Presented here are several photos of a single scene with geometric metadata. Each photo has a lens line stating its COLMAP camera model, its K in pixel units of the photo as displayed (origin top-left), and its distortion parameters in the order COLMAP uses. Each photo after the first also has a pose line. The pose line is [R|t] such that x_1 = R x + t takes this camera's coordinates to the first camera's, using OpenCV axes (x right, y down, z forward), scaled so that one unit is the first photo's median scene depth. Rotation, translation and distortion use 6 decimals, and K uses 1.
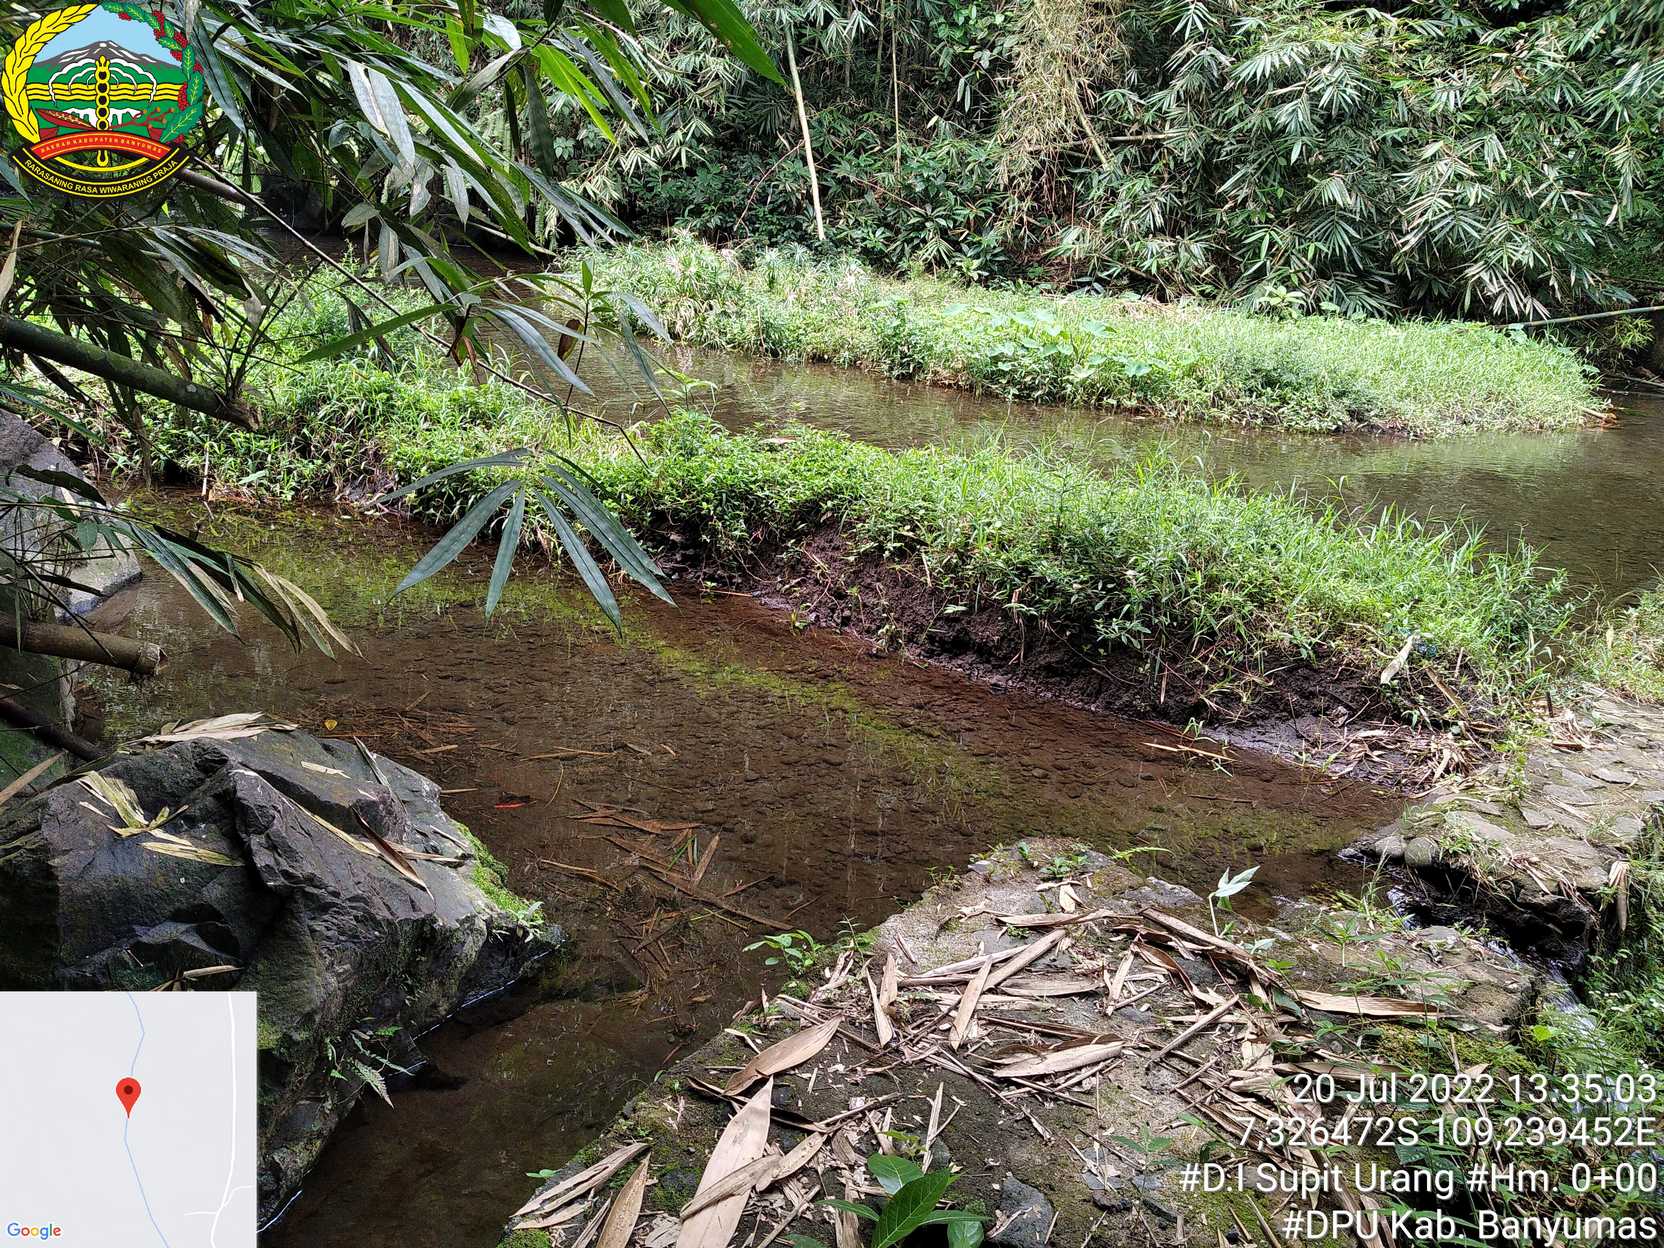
lens RADIAL K [[1371.6, 0, 832.0], [0, 1371.6, 624.0], [0, 0, 1]] dist [0.226185, -0.809057]
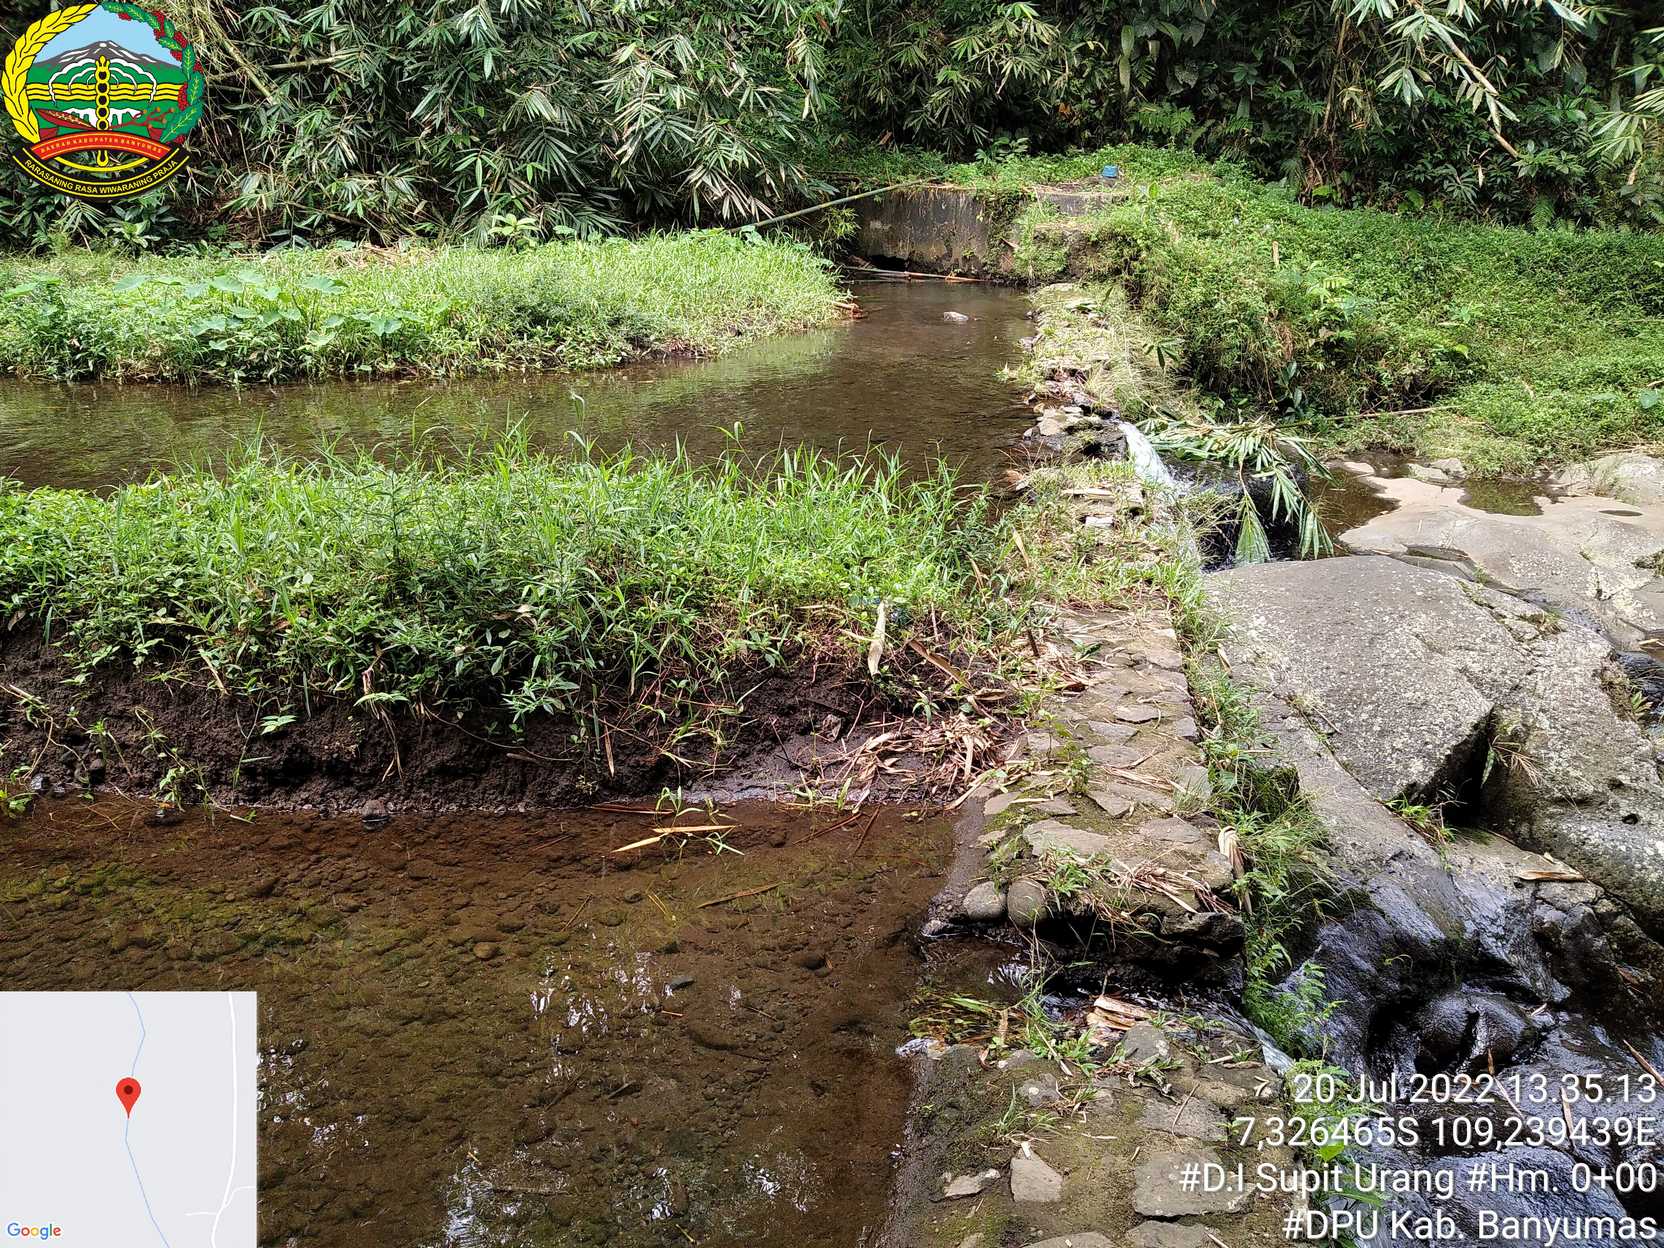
lens RADIAL K [[1401.7, 0, 832.0], [0, 1401.7, 624.0], [0, 0, 1]] dist [-0.002189, -0.011246]
pose [[0.847078, -0.244624, 0.471824, 0.004832], [0.227744, 0.969209, 0.093627, -0.026569], [-0.480200, 0.028146, 0.876707, 0.133327]]
